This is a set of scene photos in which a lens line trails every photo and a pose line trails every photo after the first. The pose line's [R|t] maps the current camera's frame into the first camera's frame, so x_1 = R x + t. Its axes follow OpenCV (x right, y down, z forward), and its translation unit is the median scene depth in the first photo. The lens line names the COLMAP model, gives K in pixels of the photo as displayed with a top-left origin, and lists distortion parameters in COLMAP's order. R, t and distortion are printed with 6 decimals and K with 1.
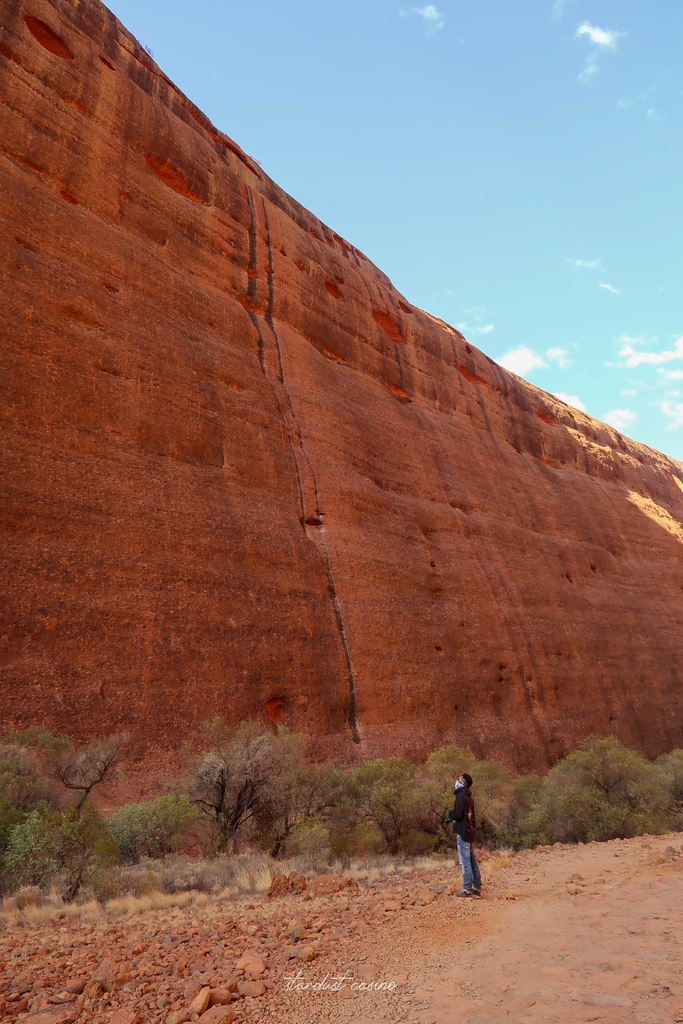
lens RADIAL K [[710.7, 0, 341.5], [0, 710.7, 512.0], [0, 0, 1]] dist [-0.025889, 0.007033]
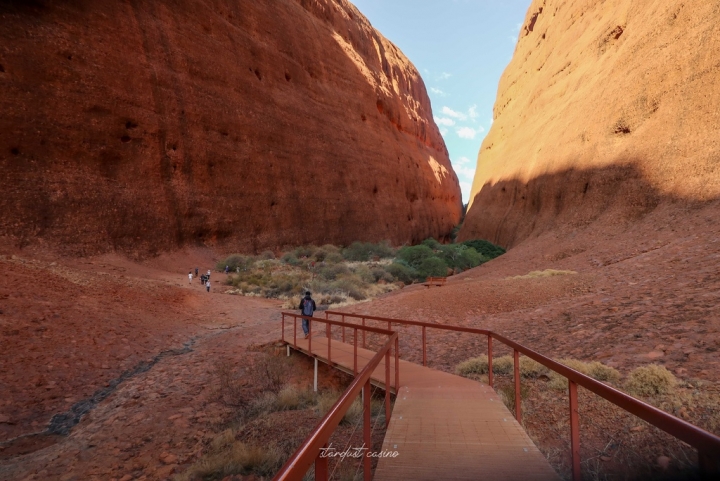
lens RADIAL K [[499.7, 0, 360.0], [0, 499.7, 240.5], [0, 0, 1]] dist [-0.025889, 0.007033]
pose [[0.905991, 0.024064, 0.422613, 0.162457], [-0.151873, 0.950389, 0.271467, 0.107596], [-0.395114, -0.310130, 0.864699, 0.256370]]
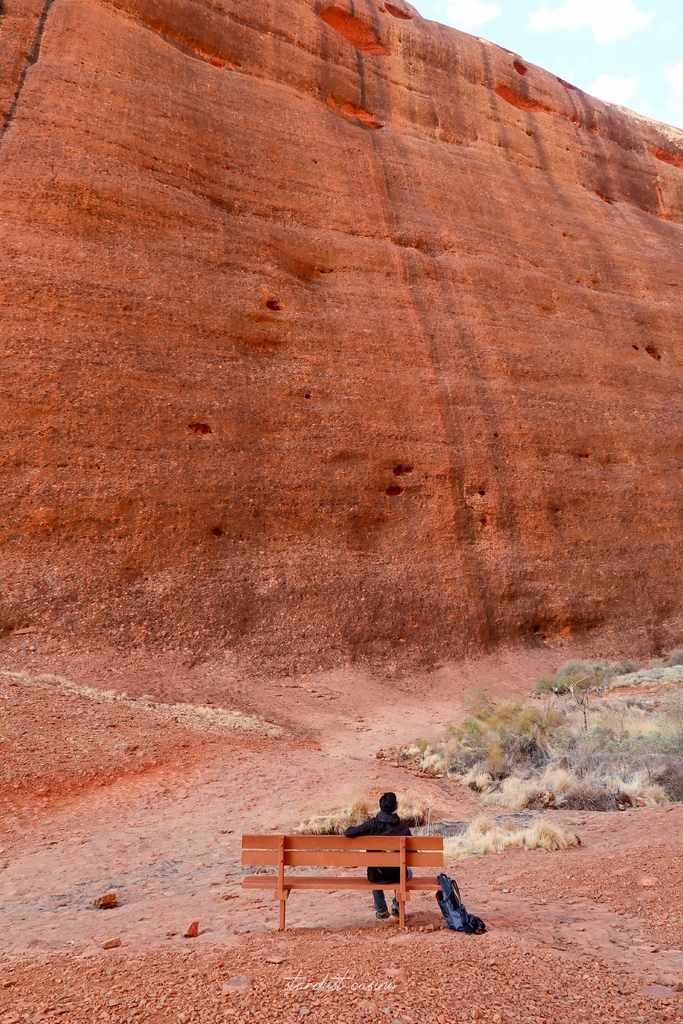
lens RADIAL K [[710.7, 0, 341.5], [0, 710.7, 512.0], [0, 0, 1]] dist [-0.025889, 0.007033]
pose [[0.948577, -0.091928, -0.302903, 0.246393], [0.130562, 0.985338, 0.109831, 0.132824], [0.288365, -0.143731, 0.946672, 0.331460]]
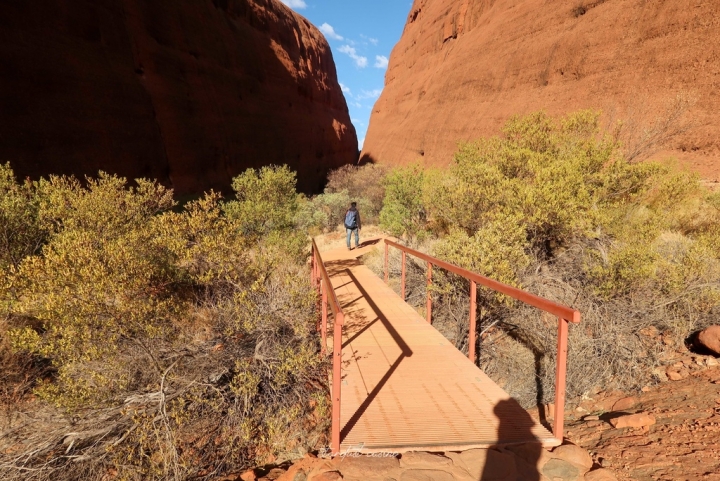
lens RADIAL K [[499.7, 0, 360.0], [0, 499.7, 240.5], [0, 0, 1]] dist [-0.025889, 0.007033]
pose [[0.805161, -0.024190, 0.592563, -0.226219], [-0.240183, 0.900259, 0.363107, -0.127453], [-0.542243, -0.434683, 0.719043, -0.298891]]
